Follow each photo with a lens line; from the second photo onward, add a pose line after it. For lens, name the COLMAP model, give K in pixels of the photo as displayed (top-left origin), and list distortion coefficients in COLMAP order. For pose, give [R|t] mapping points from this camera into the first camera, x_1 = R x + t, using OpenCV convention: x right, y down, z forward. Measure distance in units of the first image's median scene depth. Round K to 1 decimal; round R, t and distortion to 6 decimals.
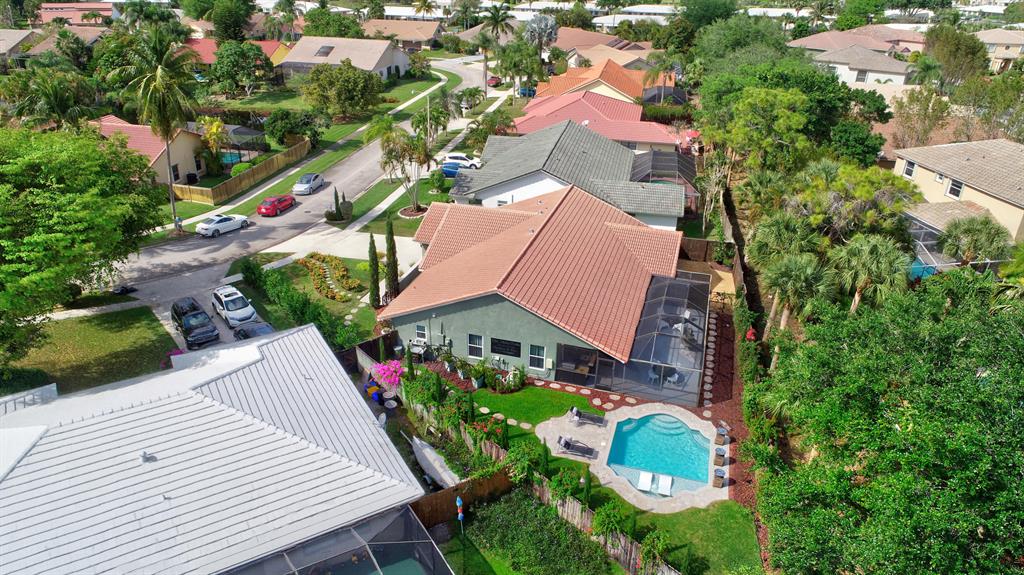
lens RADIAL K [[702.3, 0, 511.7], [0, 702.3, 287.5], [0, 0, 1]] dist [0.002706, -0.003374]
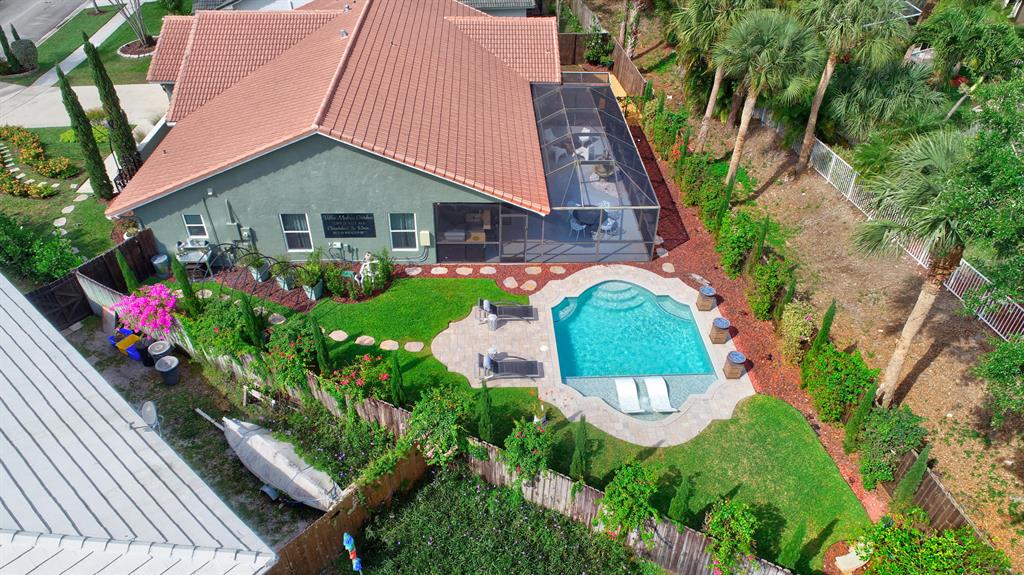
lens RADIAL K [[702.3, 0, 512.9], [0, 702.3, 286.8], [0, 0, 1]] dist [0.002706, -0.003374]
pose [[0.944980, -0.203023, 0.256503, -0.042317], [0.147049, 0.964053, 0.221310, 0.024124], [-0.292214, -0.171415, 0.940866, 0.393113]]
